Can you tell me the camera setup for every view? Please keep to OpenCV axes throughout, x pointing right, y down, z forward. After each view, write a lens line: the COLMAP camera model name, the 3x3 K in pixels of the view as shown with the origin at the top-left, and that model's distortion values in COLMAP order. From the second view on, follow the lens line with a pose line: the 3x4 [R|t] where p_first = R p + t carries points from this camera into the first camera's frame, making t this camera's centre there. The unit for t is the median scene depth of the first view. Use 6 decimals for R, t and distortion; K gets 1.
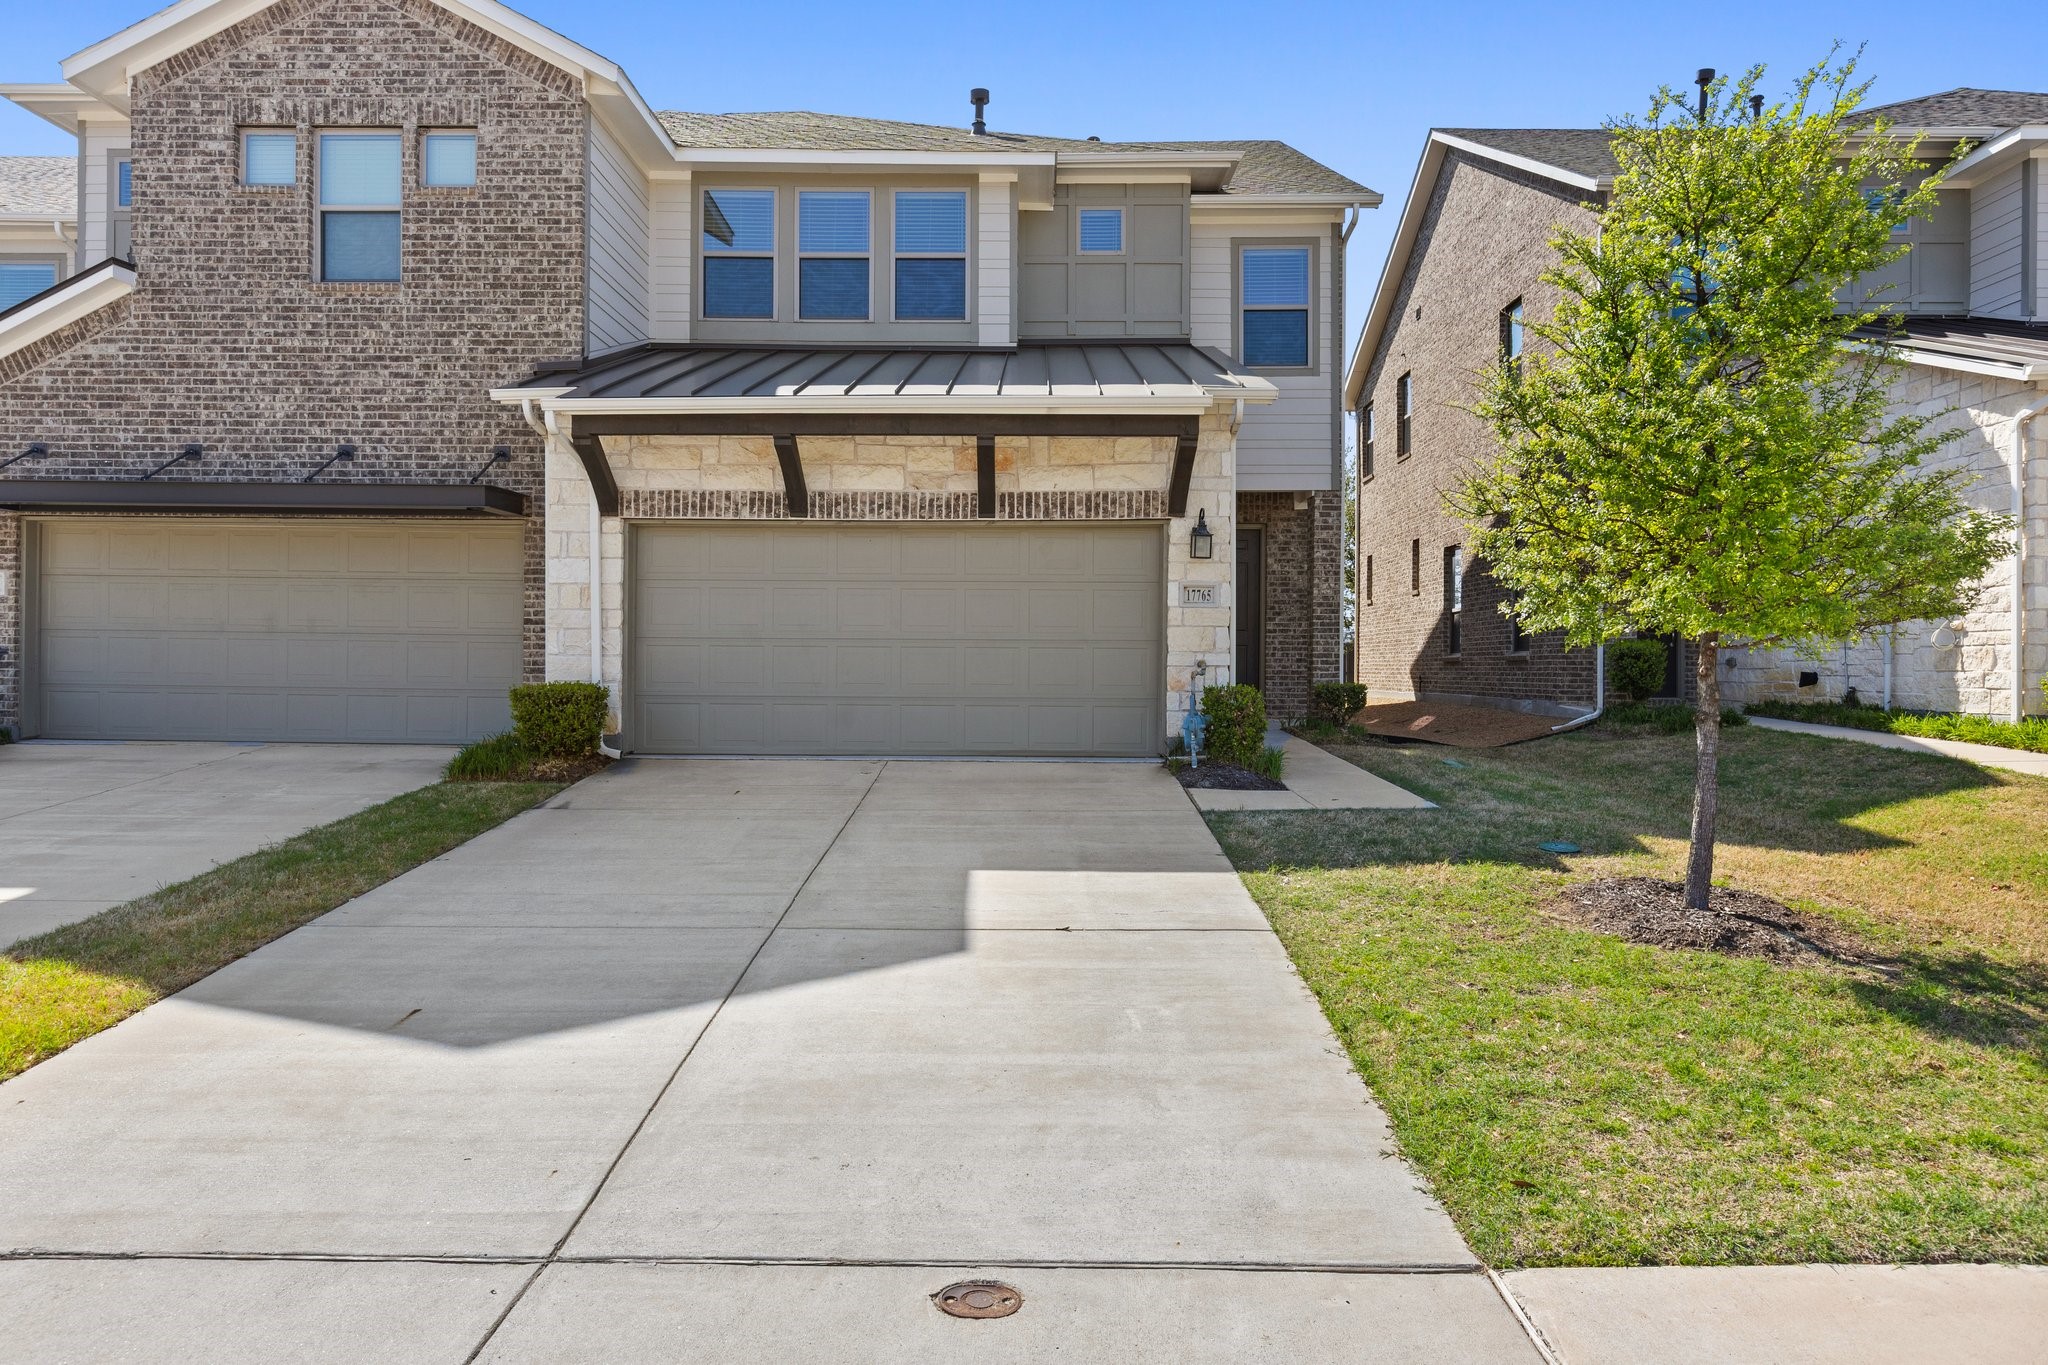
lens RADIAL K [[1288.8, 0, 1031.4], [0, 1288.8, 698.2], [0, 0, 1]] dist [0.004535, -0.004462]
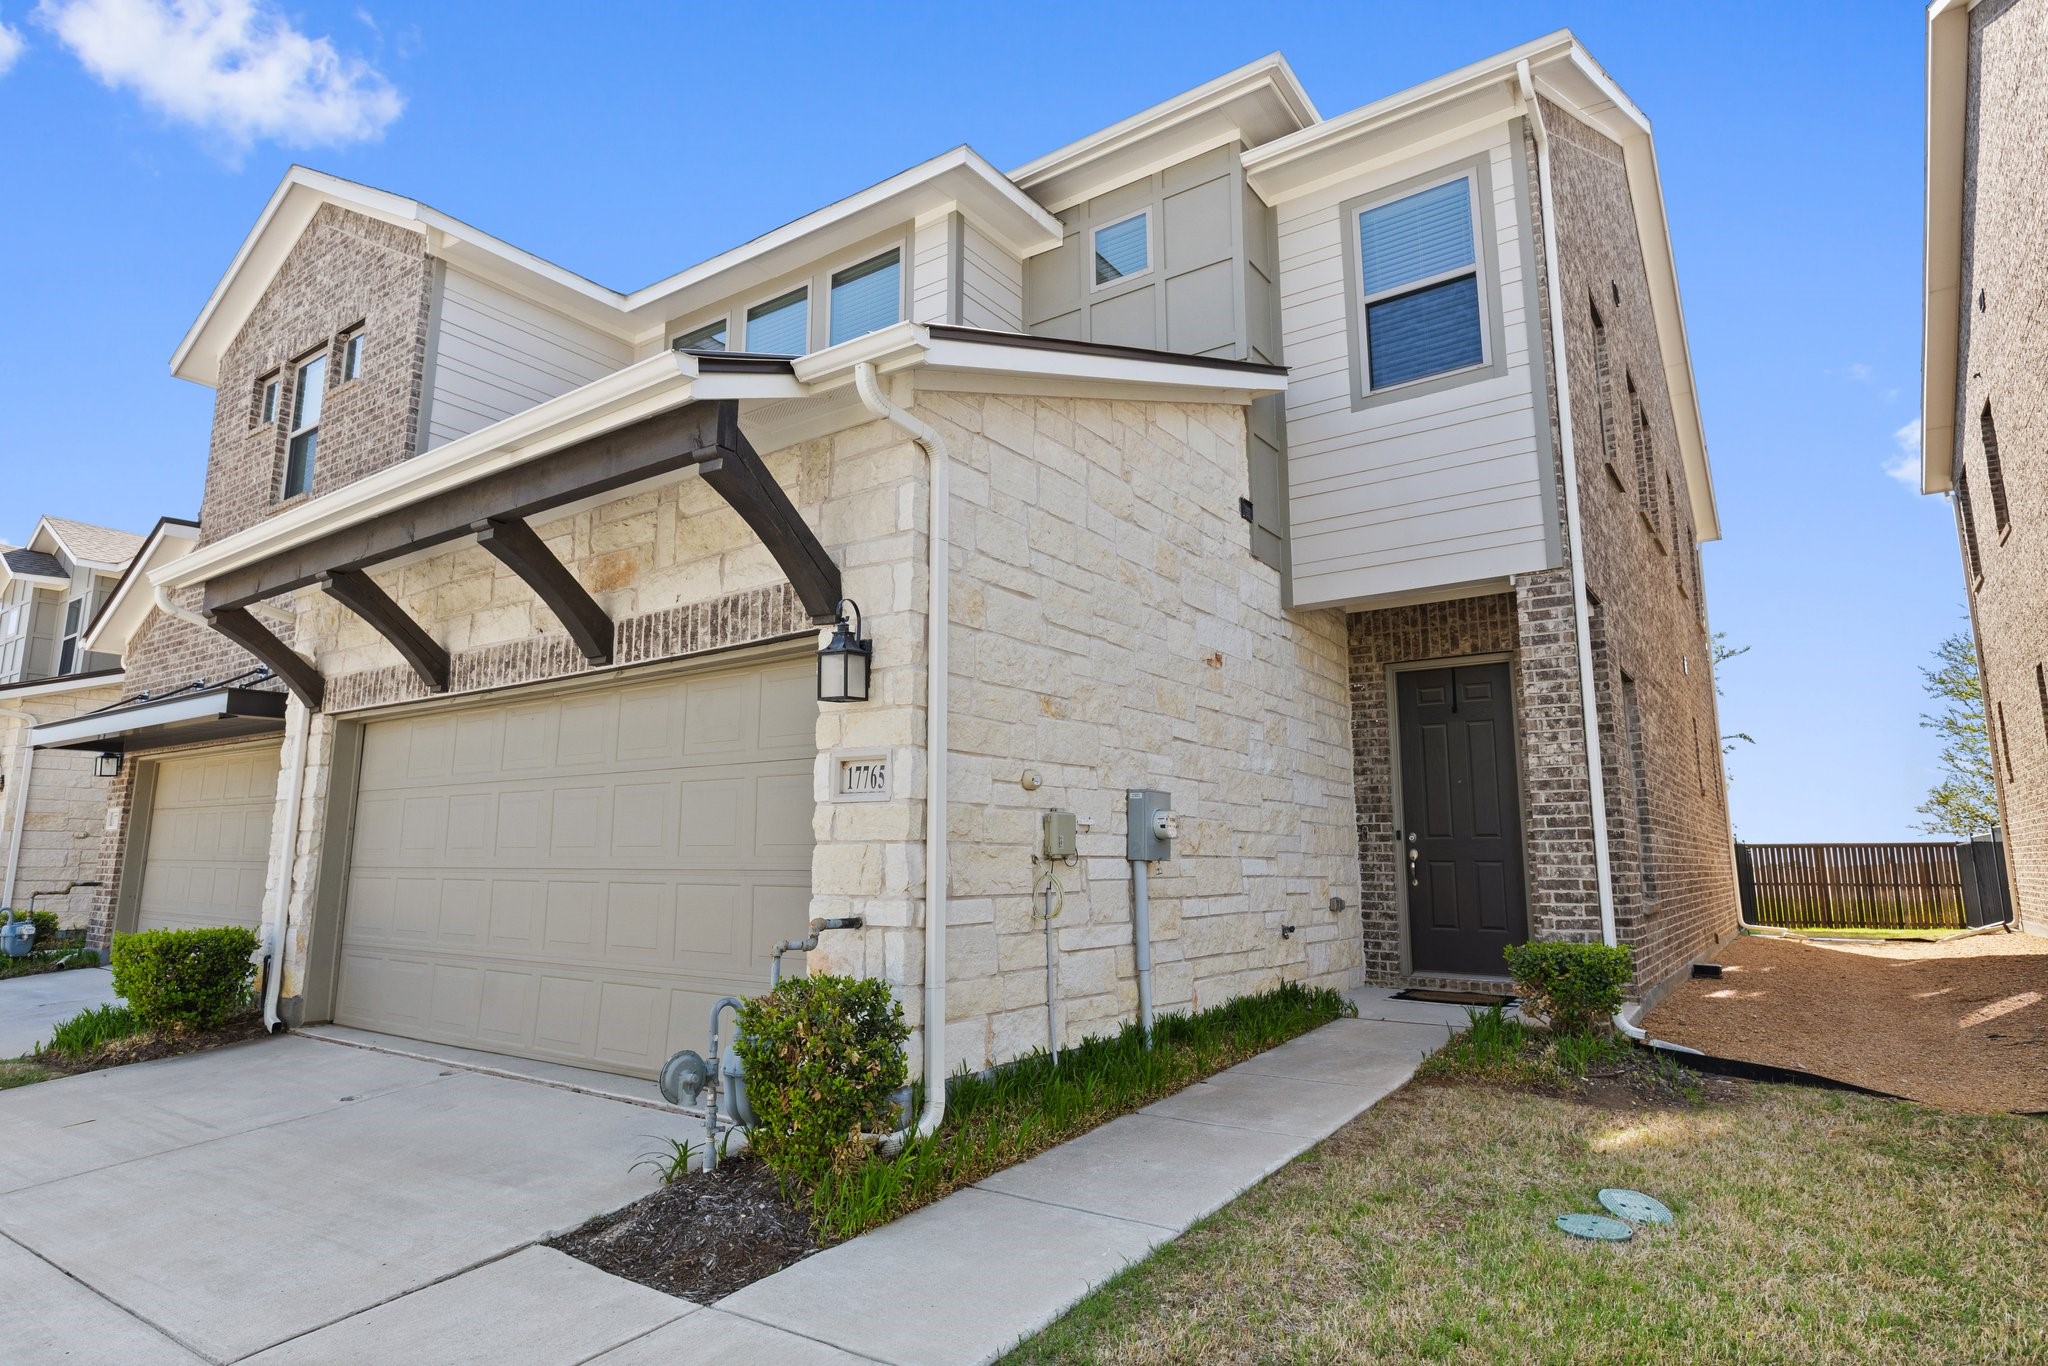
lens RADIAL K [[1115.1, 0, 1022.5], [0, 1115.1, 683.8], [0, 0, 1]] dist [0.007645, 0.000262]
pose [[0.823113, -0.094616, -0.559940, 0.416503], [-0.010461, 0.983329, -0.181535, -0.038978], [0.567781, 0.155282, 0.808401, 0.690779]]
